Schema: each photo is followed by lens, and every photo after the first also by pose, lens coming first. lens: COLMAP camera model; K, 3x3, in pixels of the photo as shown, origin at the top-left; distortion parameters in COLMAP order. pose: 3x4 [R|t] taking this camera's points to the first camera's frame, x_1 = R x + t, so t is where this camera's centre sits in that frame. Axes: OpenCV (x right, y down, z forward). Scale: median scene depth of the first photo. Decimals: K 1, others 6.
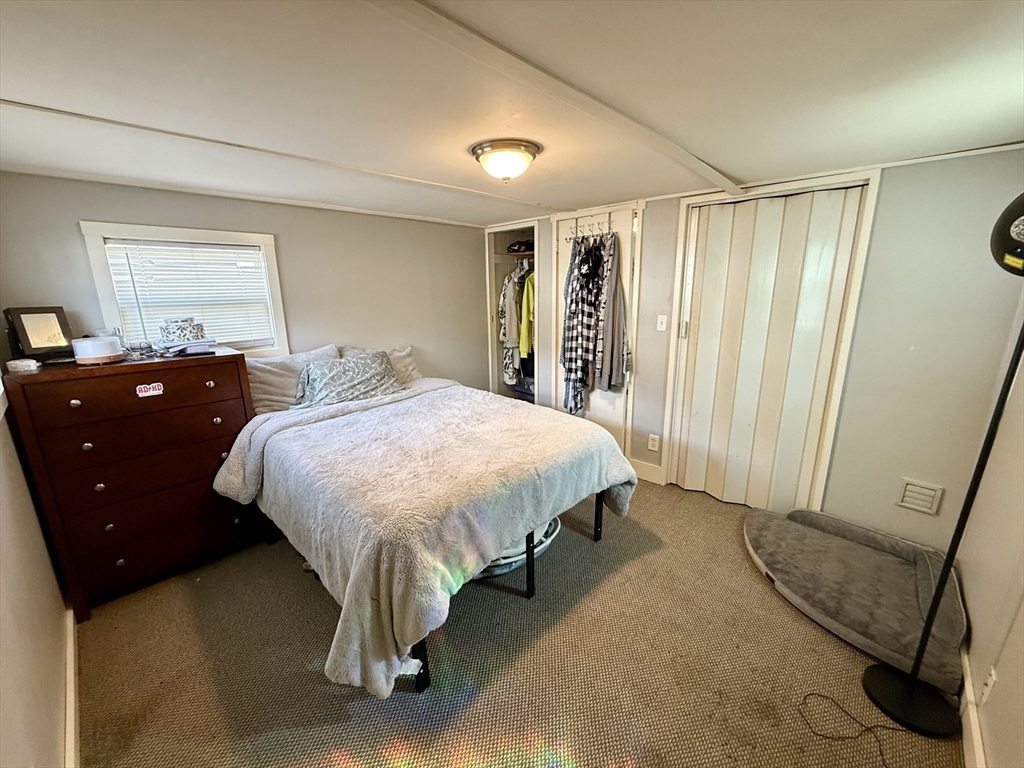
lens RADIAL K [[408.6, 0, 509.7], [0, 408.6, 381.7], [0, 0, 1]] dist [0.001041, -0.000081]
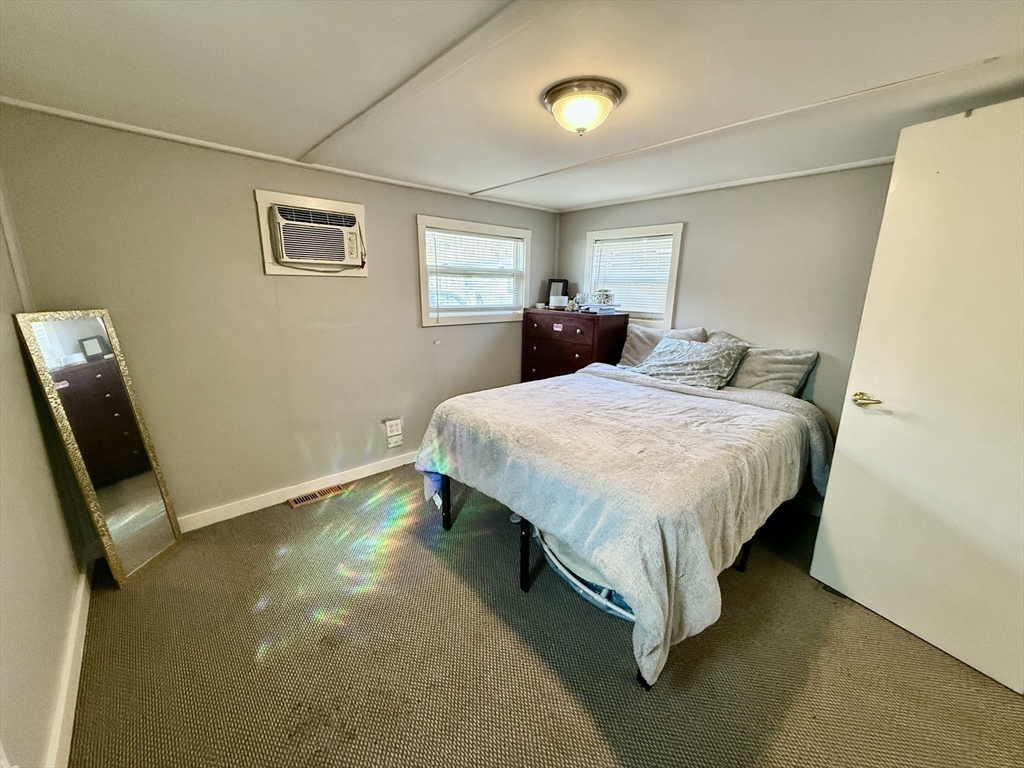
lens RADIAL K [[408.6, 0, 509.7], [0, 408.6, 381.7], [0, 0, 1]] dist [0.001041, -0.000081]
pose [[-0.083752, 0.245960, -0.965655, 0.853430], [-0.249886, 0.932912, 0.259293, -0.158045], [0.964646, 0.263020, -0.016672, 0.867358]]
